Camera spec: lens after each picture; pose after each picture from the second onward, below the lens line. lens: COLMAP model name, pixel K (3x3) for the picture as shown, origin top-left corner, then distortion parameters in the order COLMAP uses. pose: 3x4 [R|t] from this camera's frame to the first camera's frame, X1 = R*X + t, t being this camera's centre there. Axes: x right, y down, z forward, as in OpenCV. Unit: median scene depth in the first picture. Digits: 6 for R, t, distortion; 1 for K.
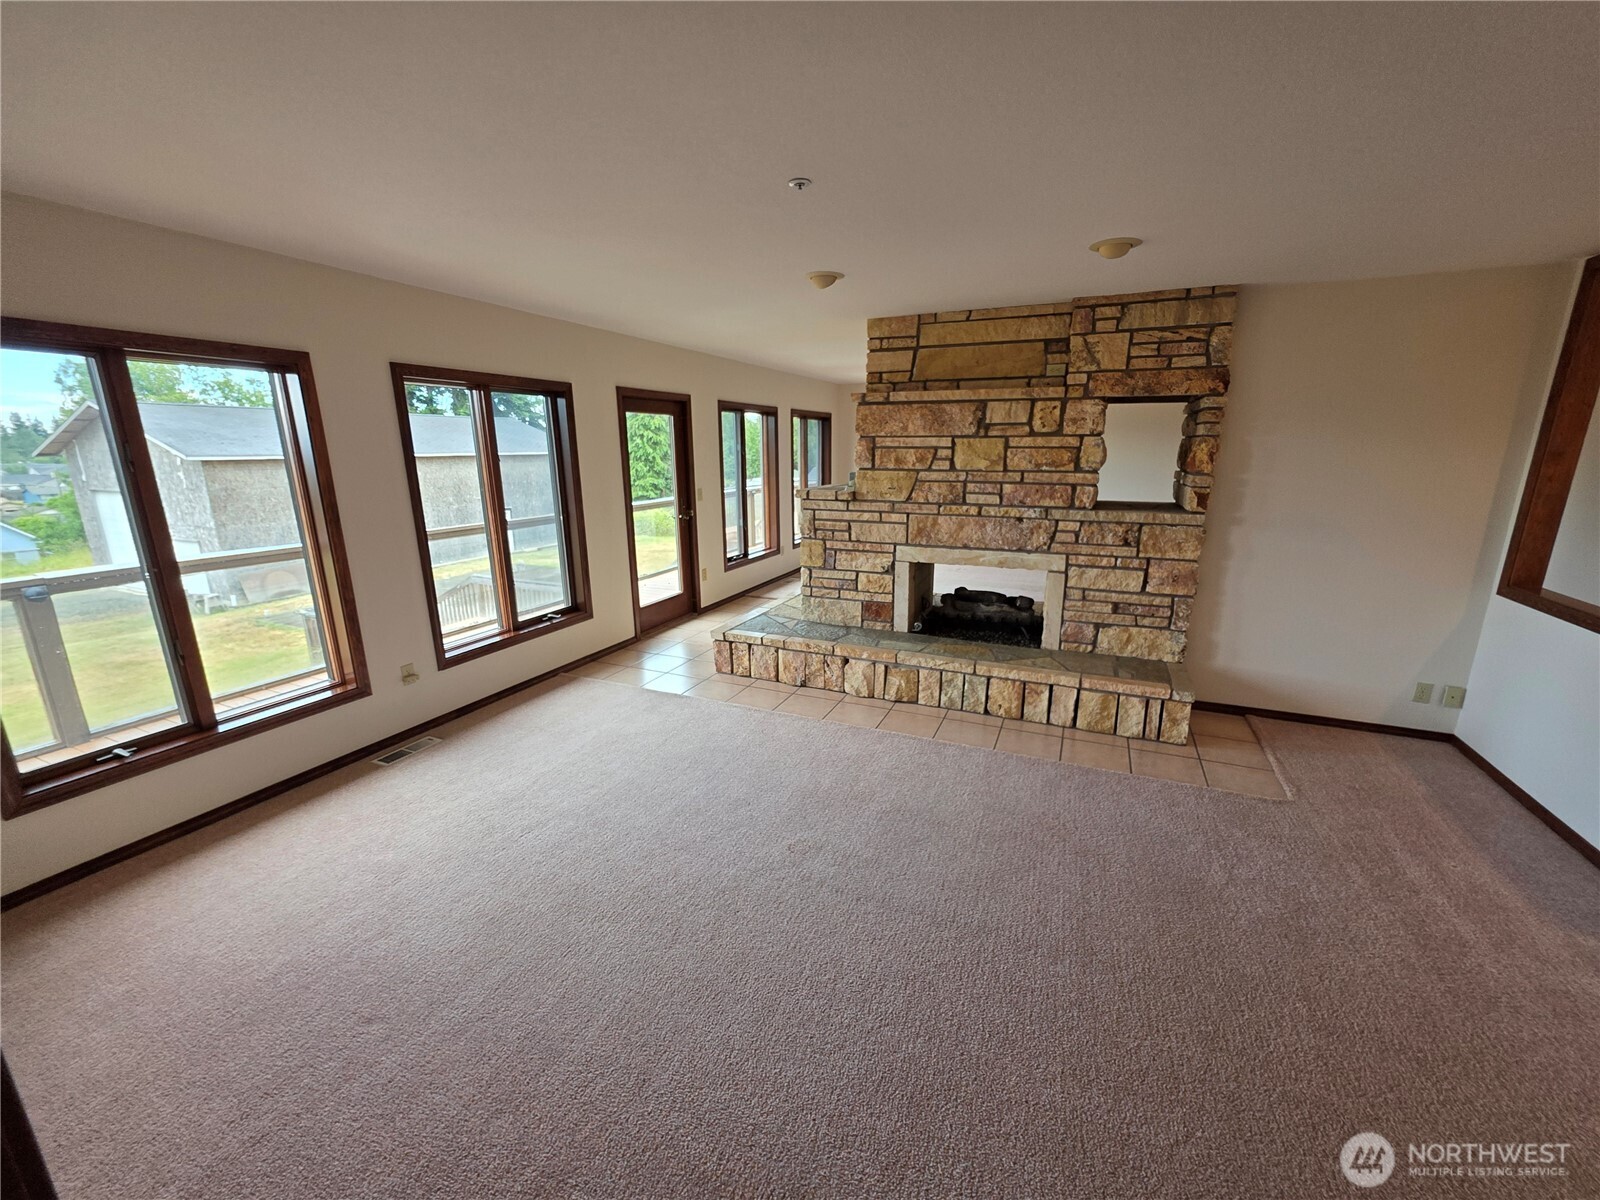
lens RADIAL K [[642.8, 0, 815.2], [0, 642.8, 607.7], [0, 0, 1]] dist [0.008878, -0.000949]
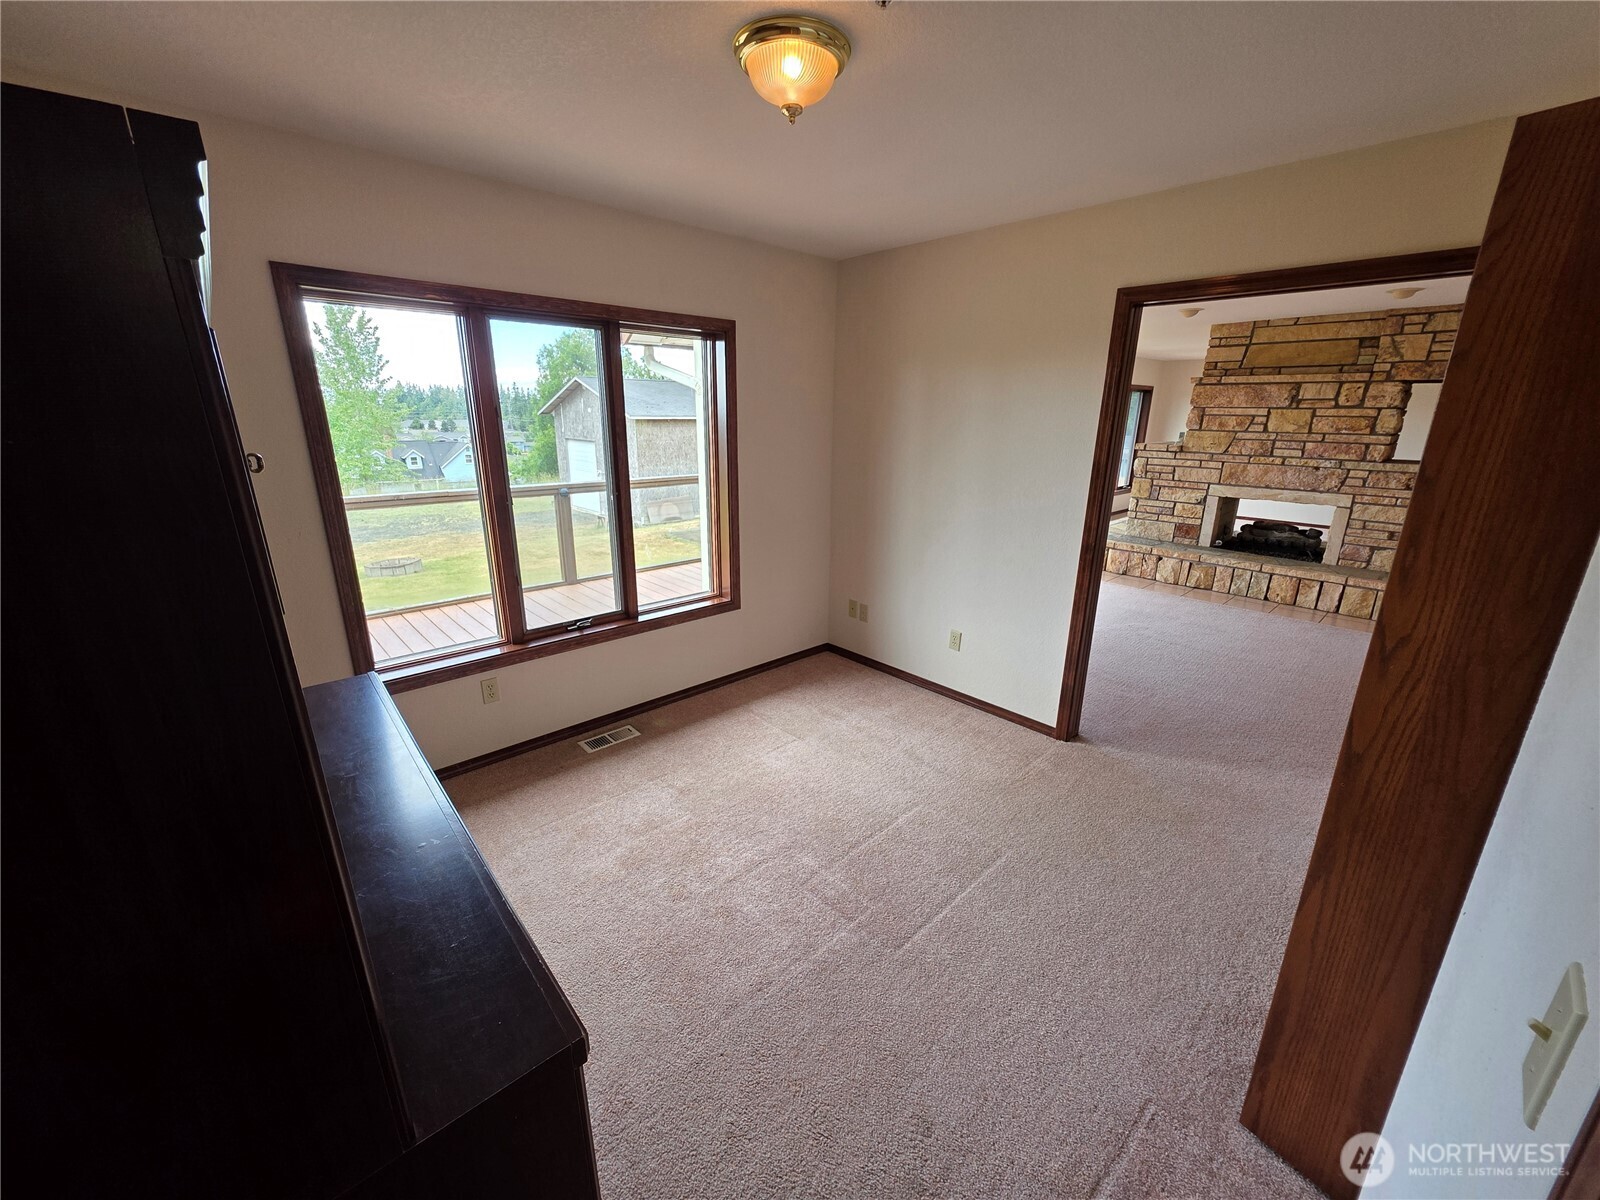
lens RADIAL K [[642.8, 0, 802.1], [0, 642.8, 607.9], [0, 0, 1]] dist [0.008878, -0.000949]
pose [[0.918011, 0.127324, -0.375559, -0.143725], [-0.109073, 0.991597, 0.069558, 0.188475], [0.381259, -0.022892, 0.924185, -0.735294]]
